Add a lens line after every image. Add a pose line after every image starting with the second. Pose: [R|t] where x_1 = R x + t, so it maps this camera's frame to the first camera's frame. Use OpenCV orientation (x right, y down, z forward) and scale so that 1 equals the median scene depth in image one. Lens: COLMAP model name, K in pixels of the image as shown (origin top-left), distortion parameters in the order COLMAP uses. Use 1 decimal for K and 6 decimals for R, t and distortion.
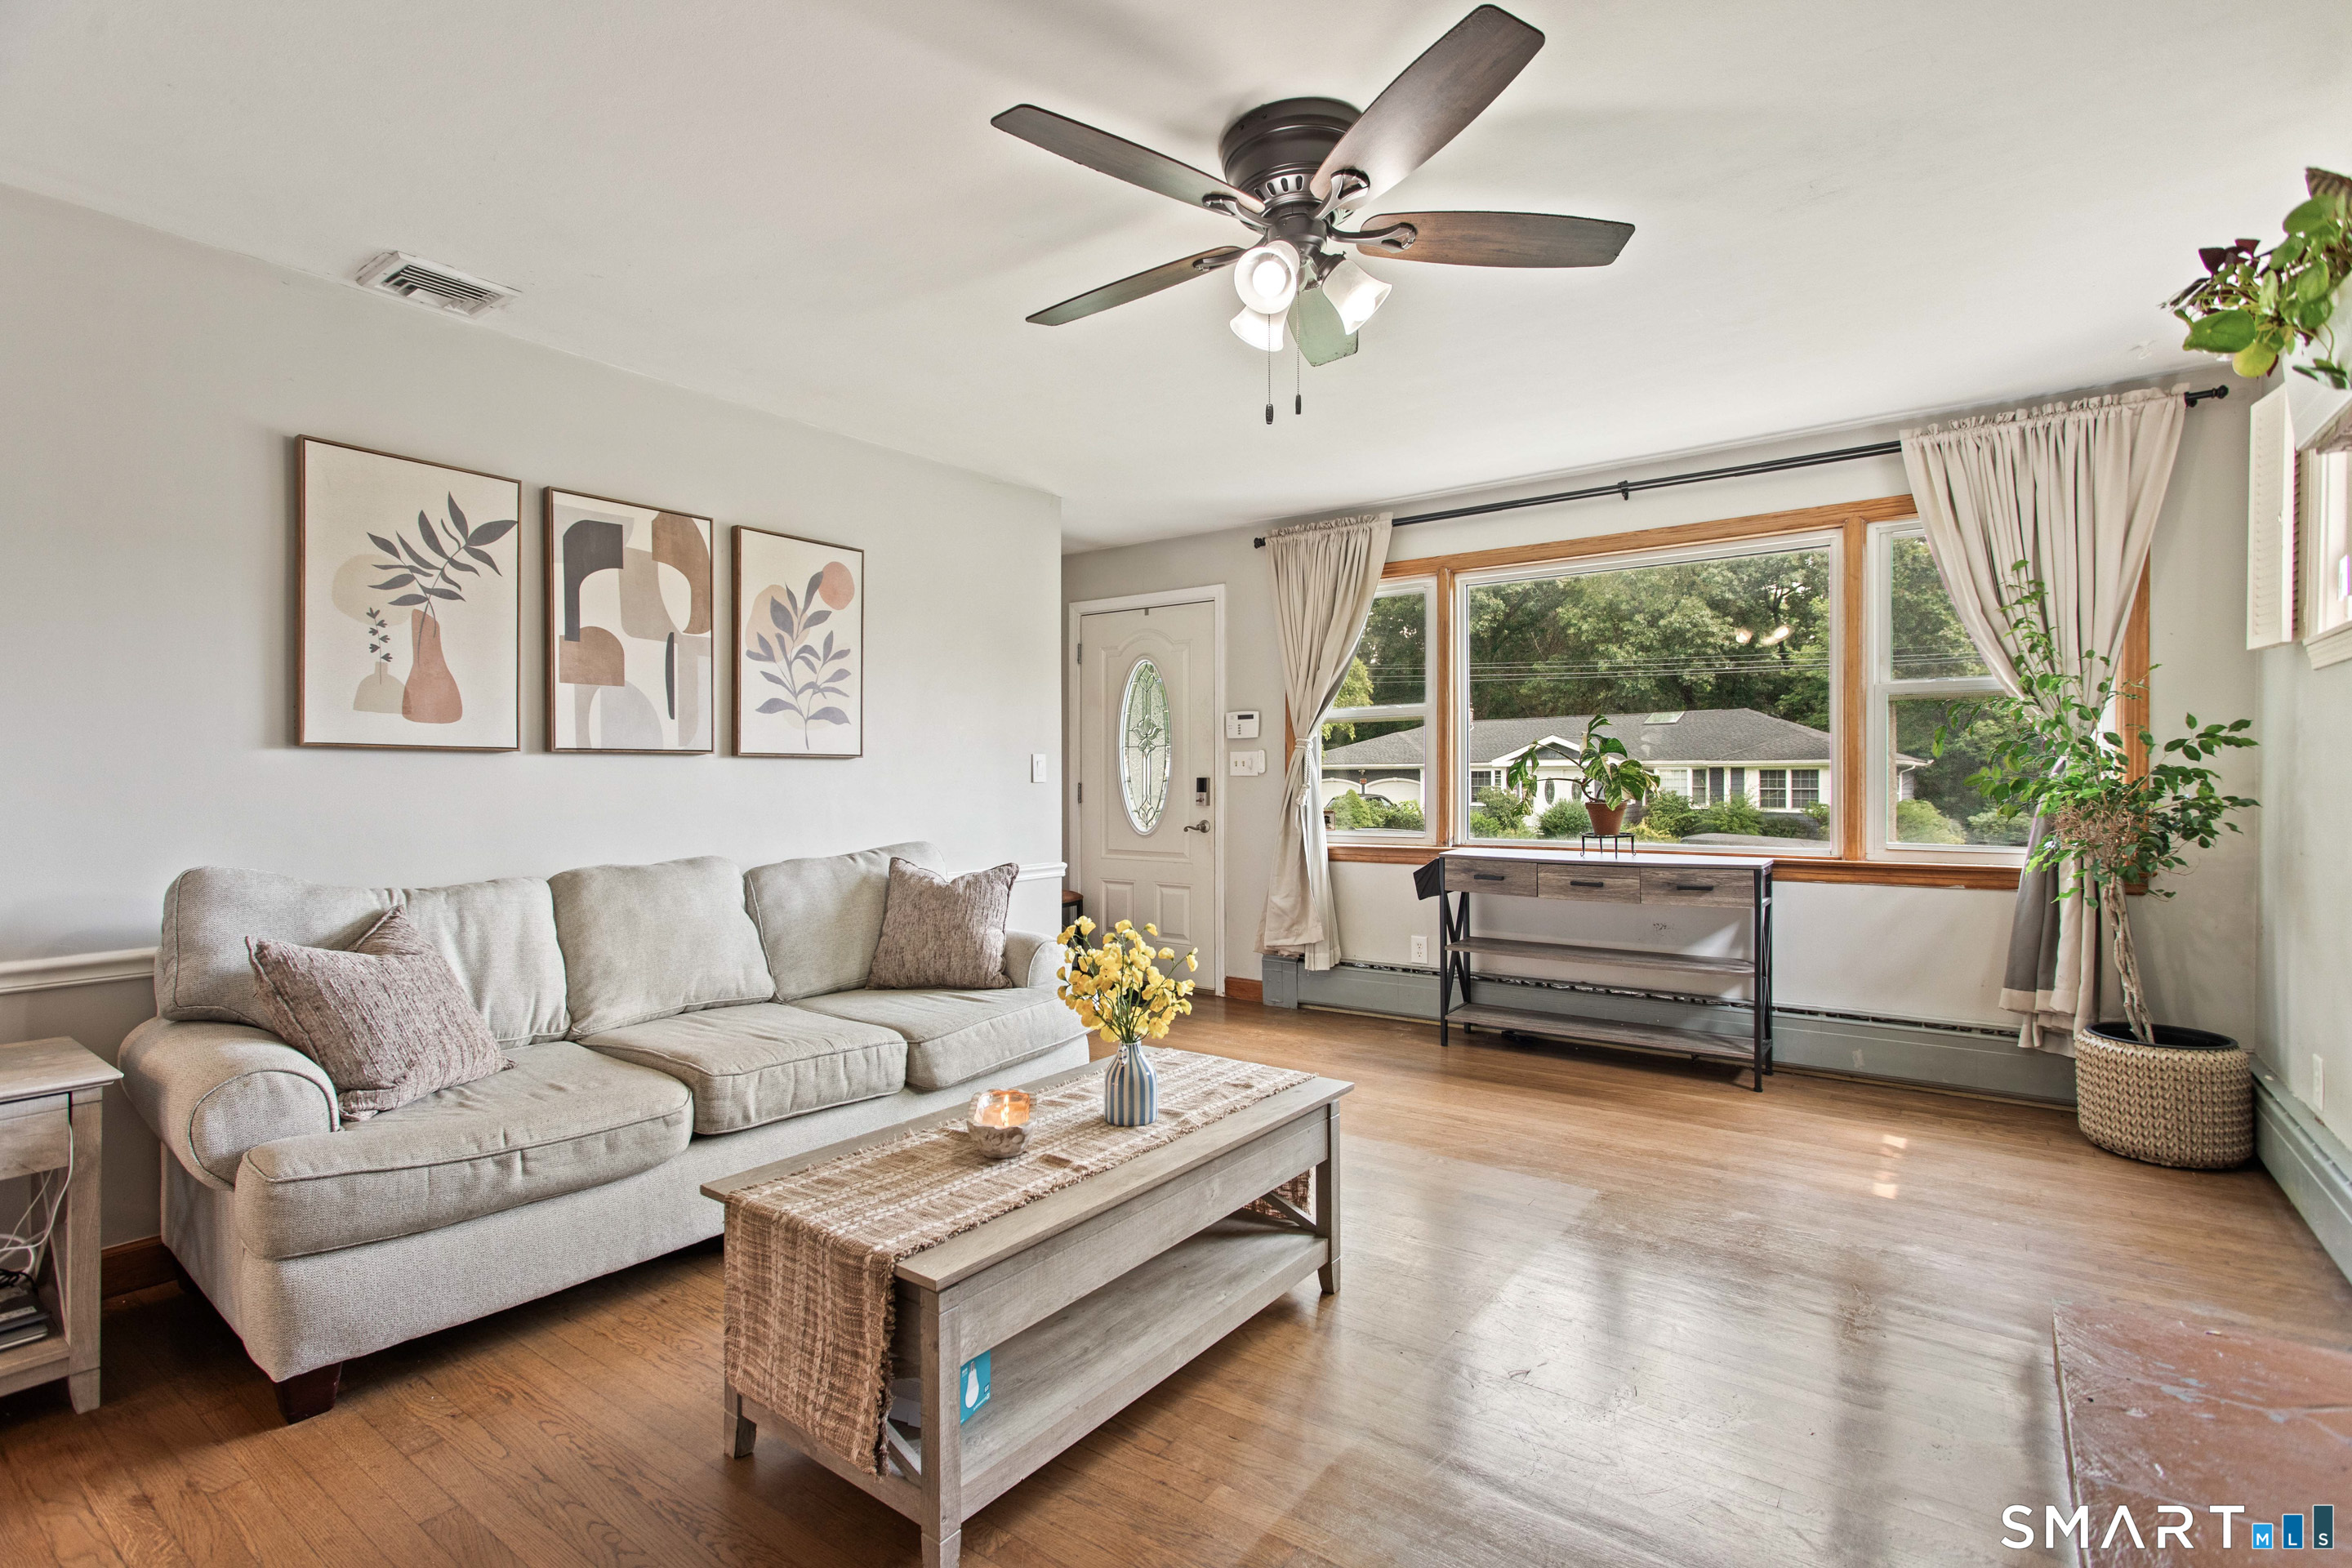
lens RADIAL K [[1104.3, 0, 1160.1], [0, 1104.3, 780.6], [0, 0, 1]] dist [0.002366, -0.000032]
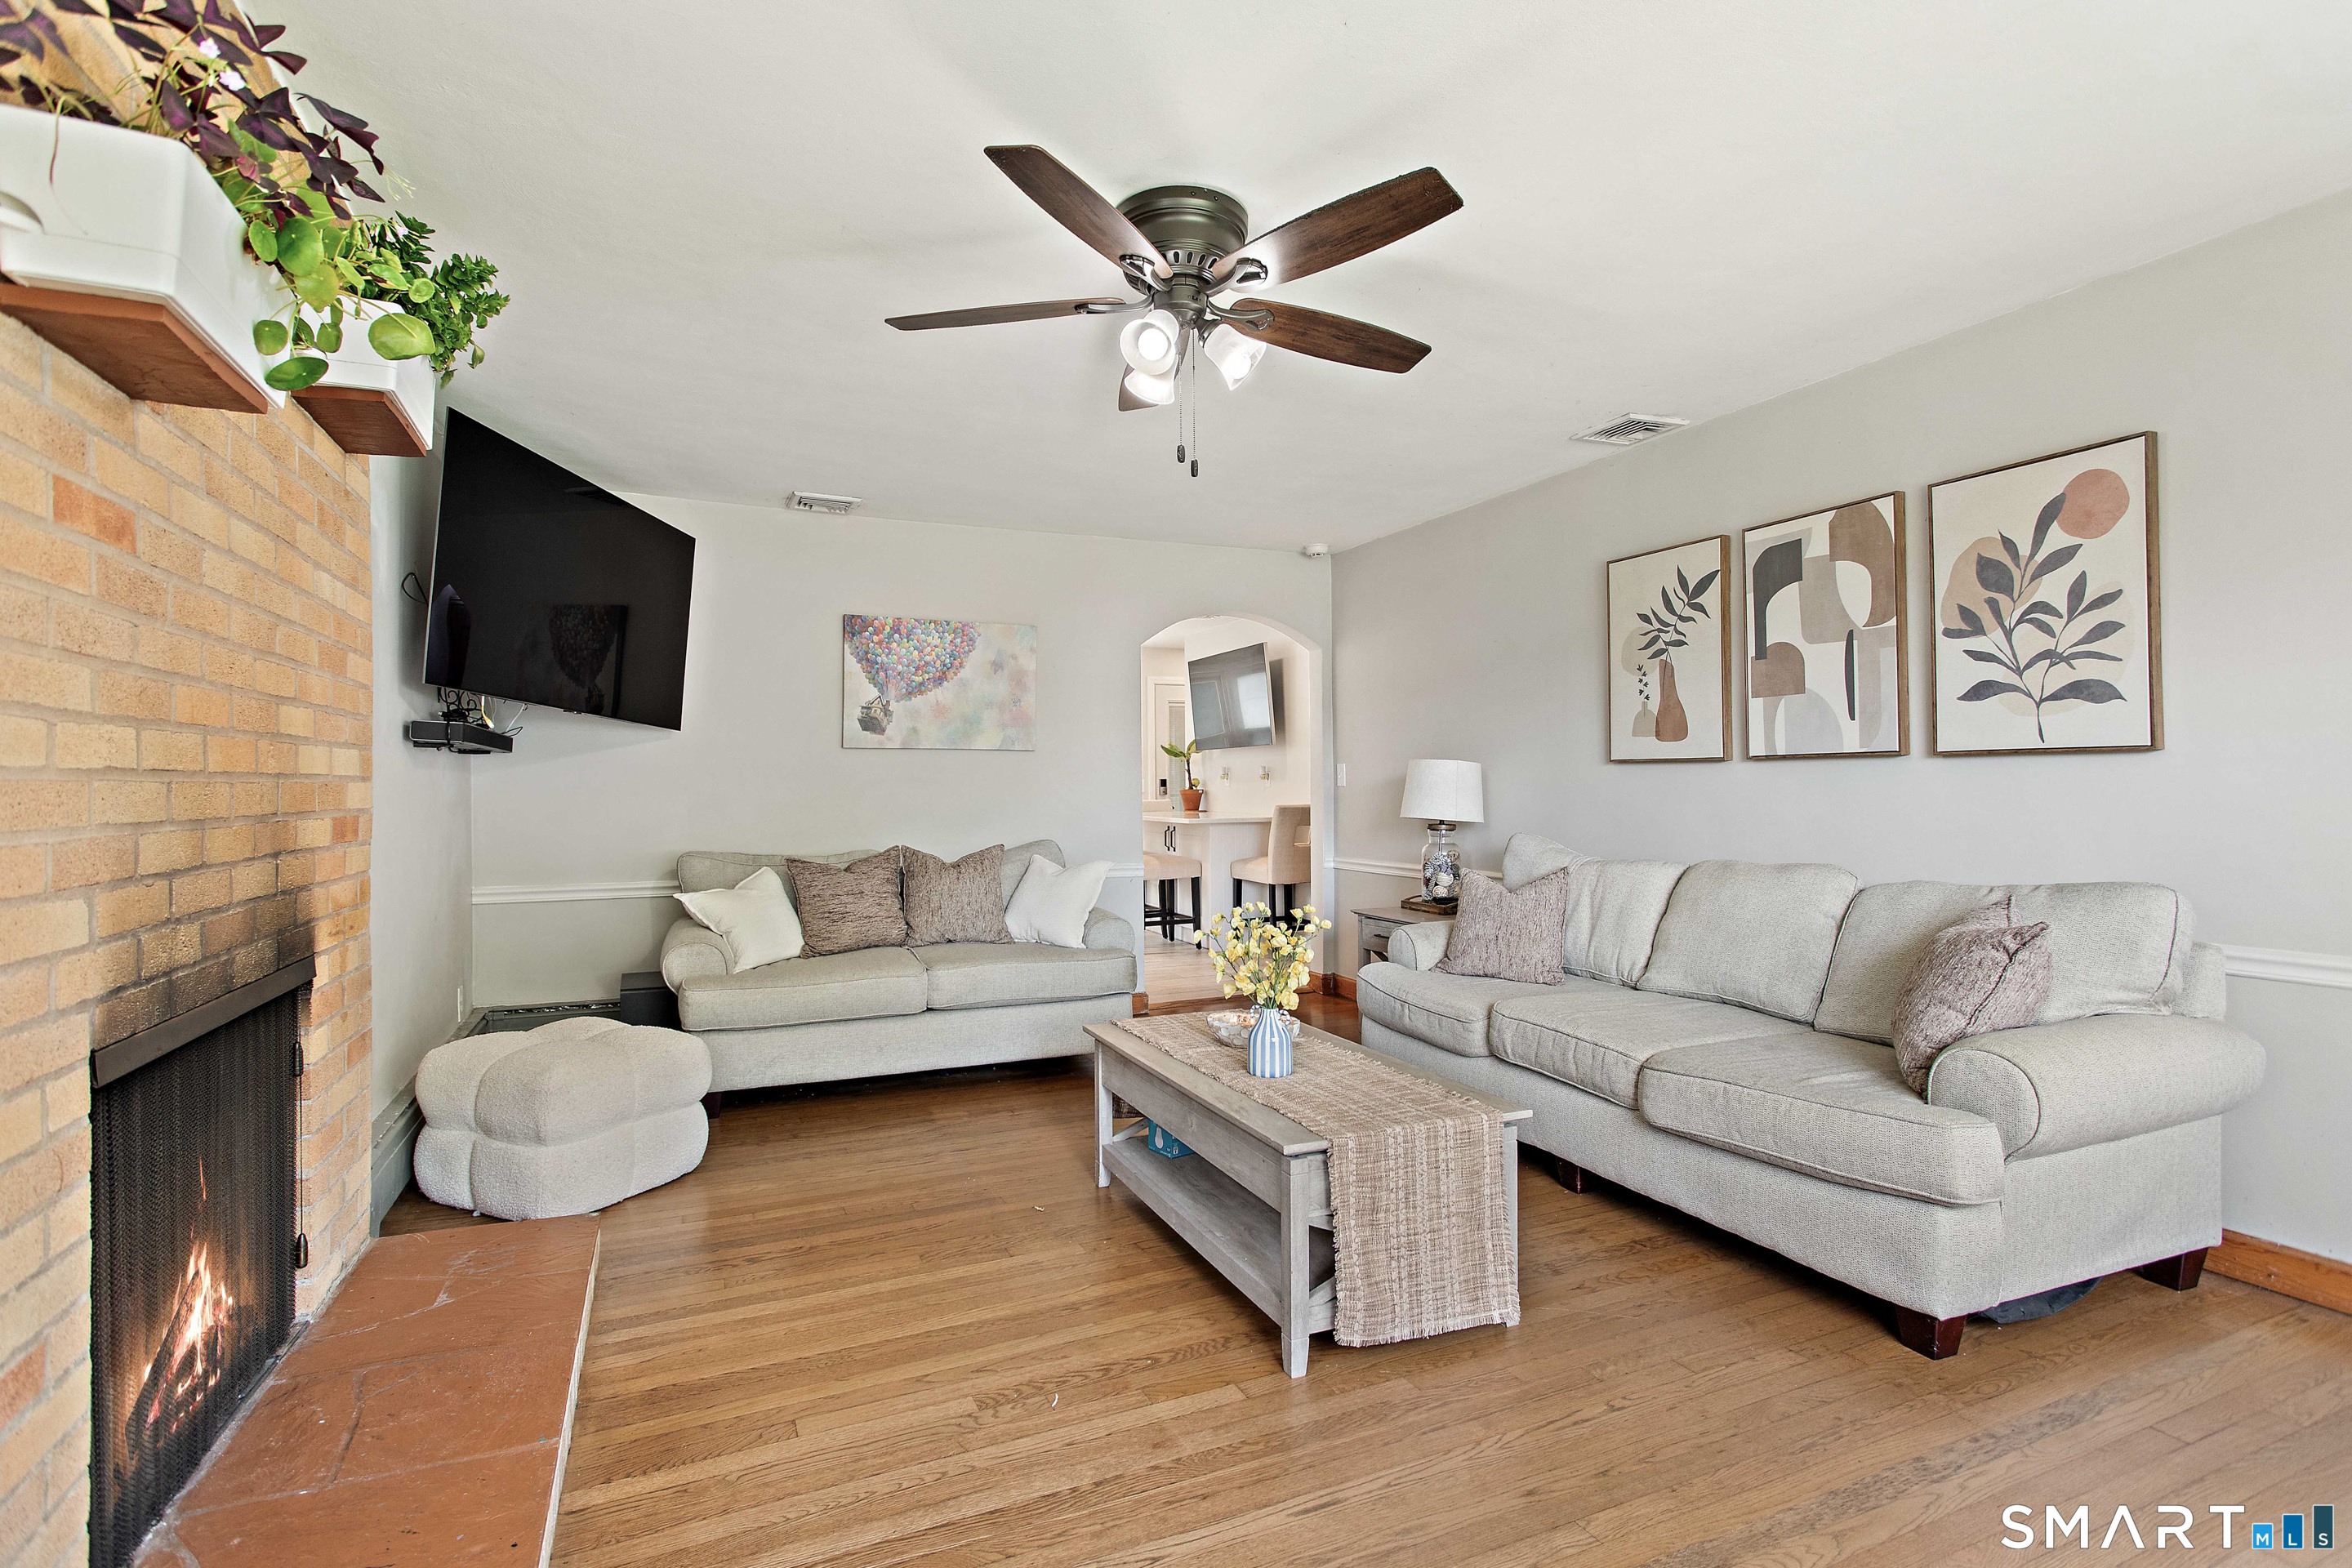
lens RADIAL K [[1104.3, 0, 1167.9], [0, 1104.3, 781.3], [0, 0, 1]] dist [0.002366, -0.000032]
pose [[-0.493109, -0.003626, -0.869960, 0.683628], [-0.001820, 0.999993, -0.003137, 0.000867], [0.869965, 0.000036, -0.493113, 0.959904]]
